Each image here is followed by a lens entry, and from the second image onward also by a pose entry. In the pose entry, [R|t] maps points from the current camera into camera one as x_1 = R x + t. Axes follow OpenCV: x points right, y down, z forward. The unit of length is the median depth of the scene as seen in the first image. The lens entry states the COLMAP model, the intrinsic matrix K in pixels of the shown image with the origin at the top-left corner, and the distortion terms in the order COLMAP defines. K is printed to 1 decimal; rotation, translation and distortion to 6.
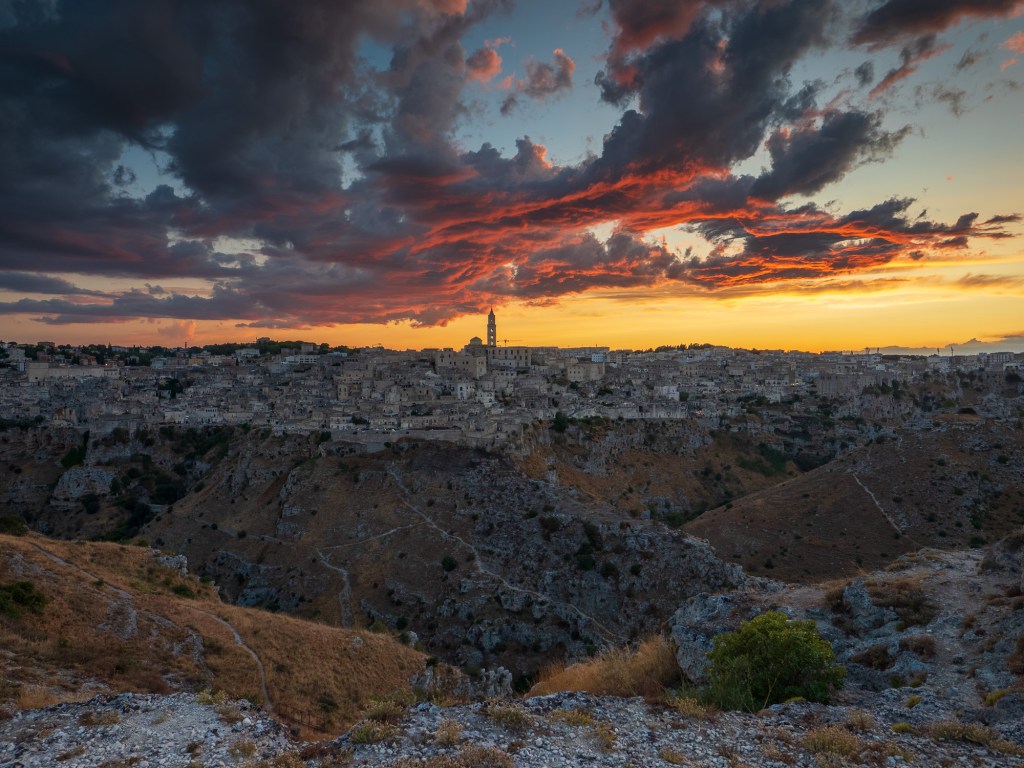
lens RADIAL K [[648.0, 0, 512.0], [0, 648.0, 384.0], [0, 0, 1]] dist [-0.000465, 0.000082]
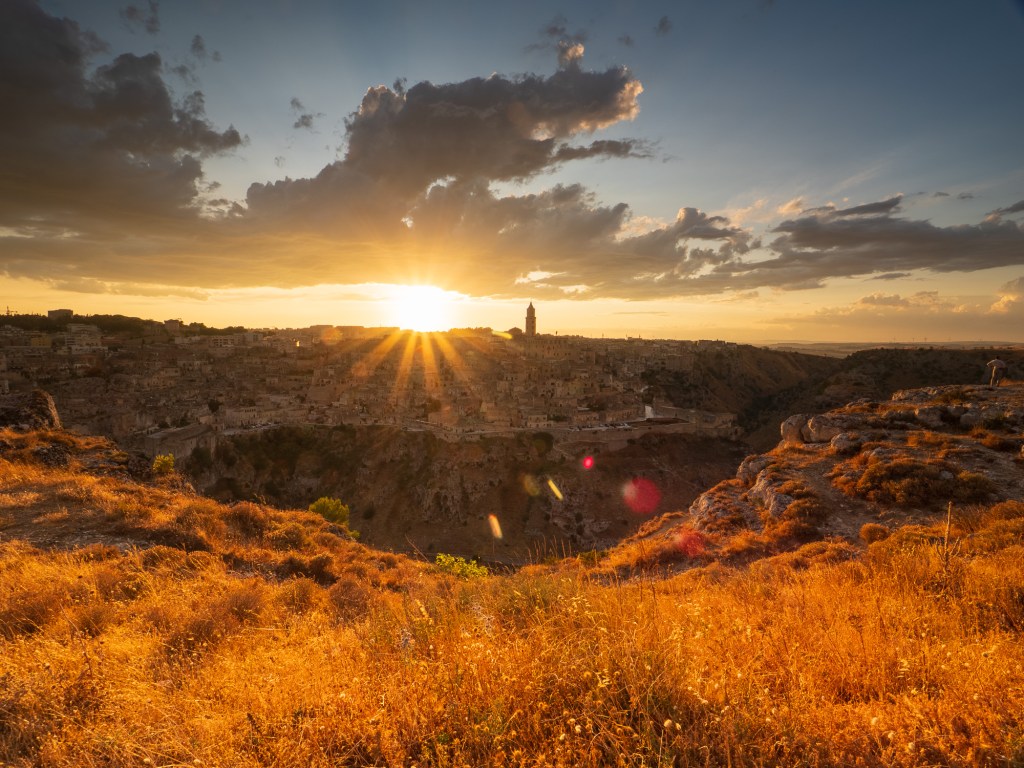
lens RADIAL K [[472.4, 0, 512.0], [0, 472.4, 384.0], [0, 0, 1]] dist [-0.015345, -0.000139]
pose [[0.850106, -0.039152, 0.525154, -0.540119], [0.003937, 0.997677, 0.068008, -0.034634], [-0.526596, -0.055746, 0.848286, 0.350168]]
